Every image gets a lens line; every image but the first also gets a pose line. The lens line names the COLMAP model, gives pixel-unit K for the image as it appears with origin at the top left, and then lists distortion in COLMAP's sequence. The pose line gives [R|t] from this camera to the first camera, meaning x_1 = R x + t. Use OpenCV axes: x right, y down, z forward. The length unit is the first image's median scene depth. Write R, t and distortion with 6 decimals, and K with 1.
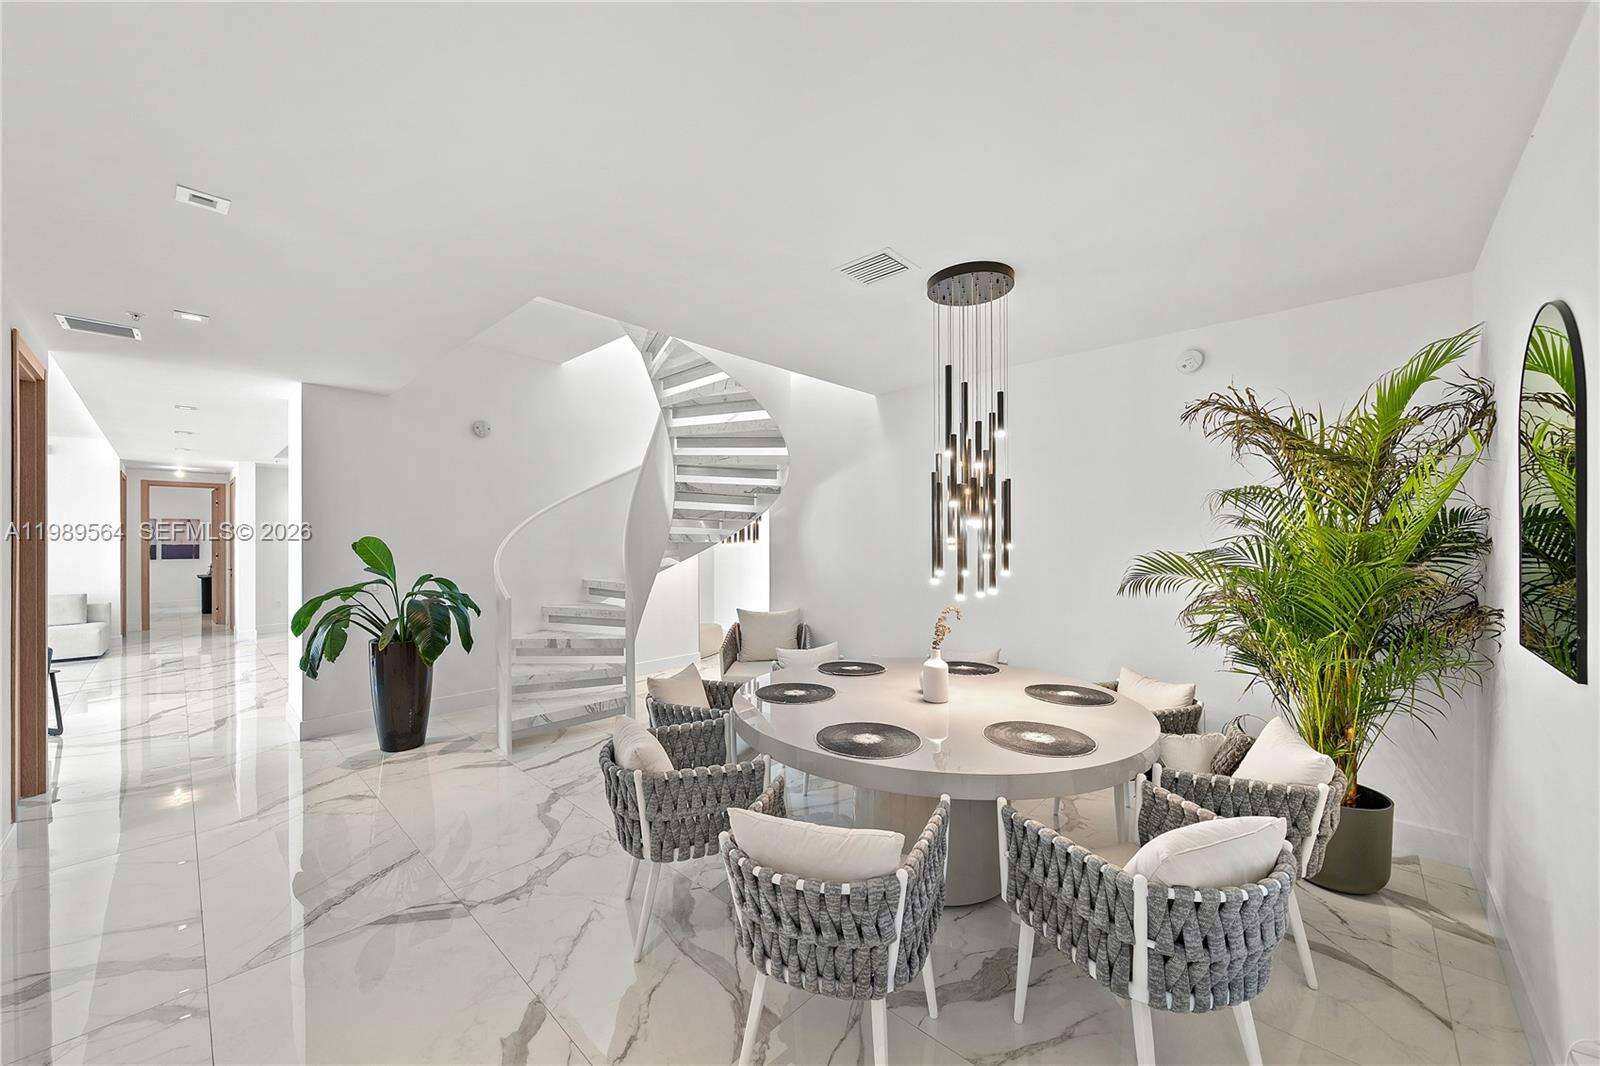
lens RADIAL K [[605.2, 0, 808.8], [0, 605.2, 538.9], [0, 0, 1]] dist [-0.000450, 0.000008]
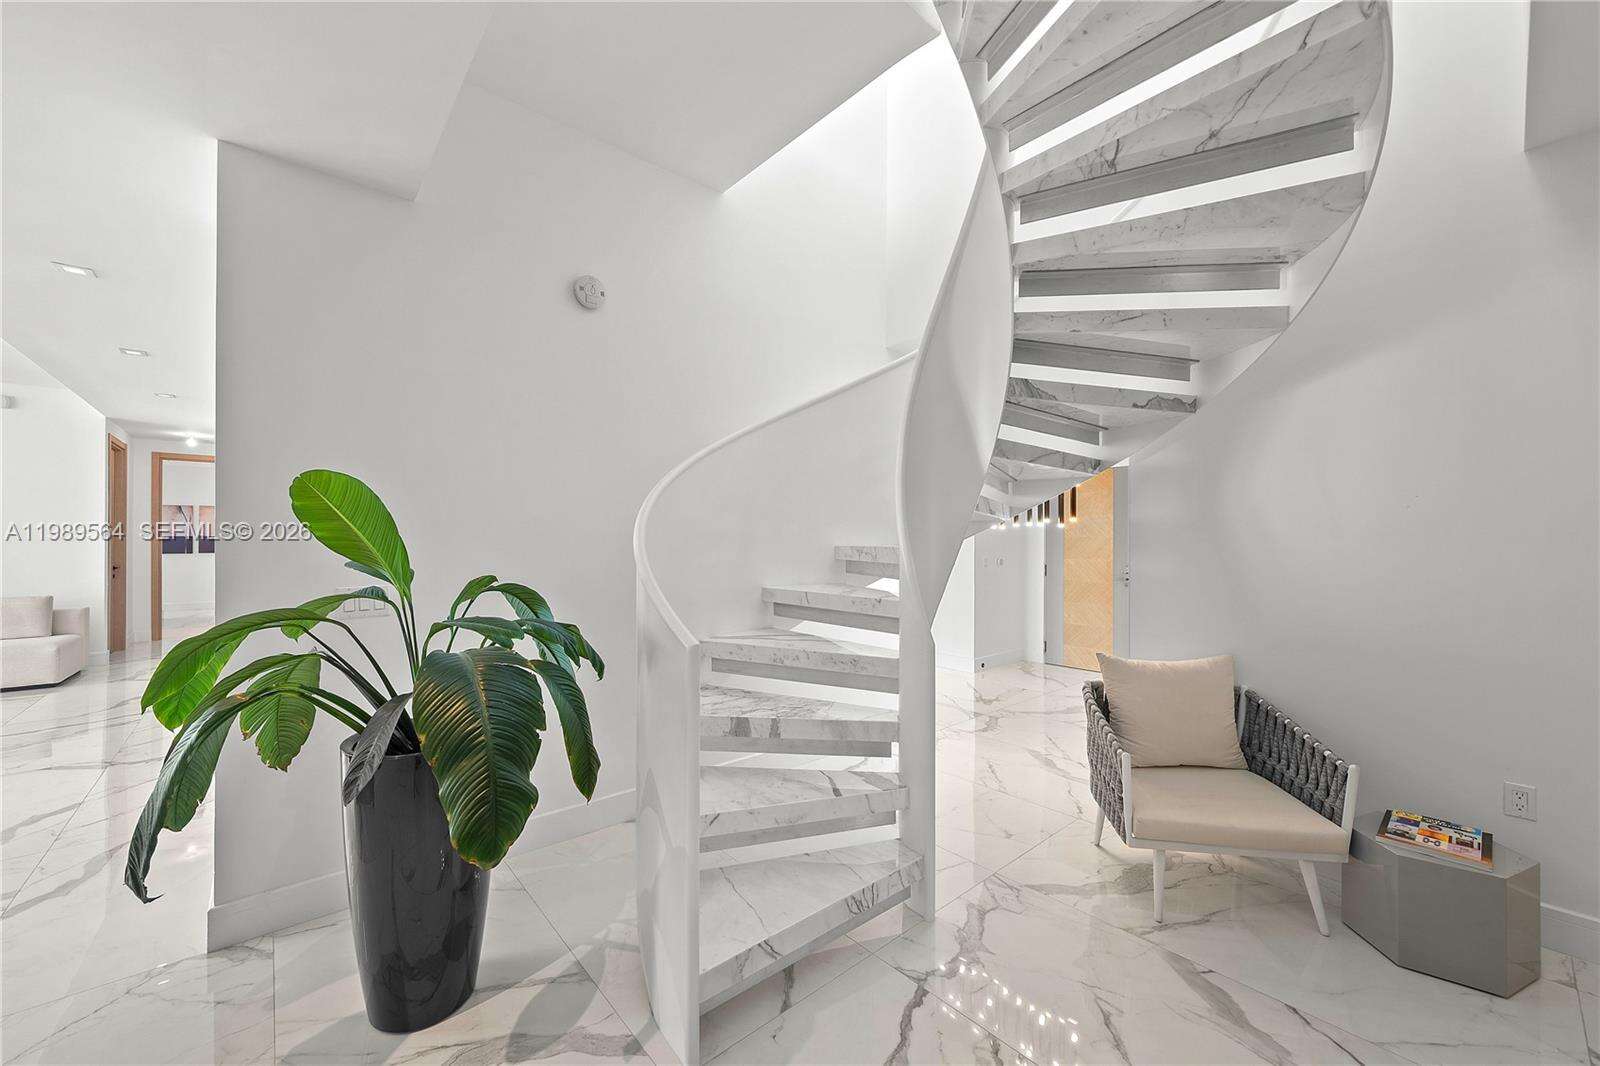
lens RADIAL K [[605.2, 0, 799.1], [0, 605.2, 538.8], [0, 0, 1]] dist [-0.000450, 0.000008]
pose [[0.995282, 0.004388, -0.096921, -0.372060], [-0.004751, 0.999983, -0.003508, 0.033065], [0.096904, 0.003952, 0.995286, 0.602617]]
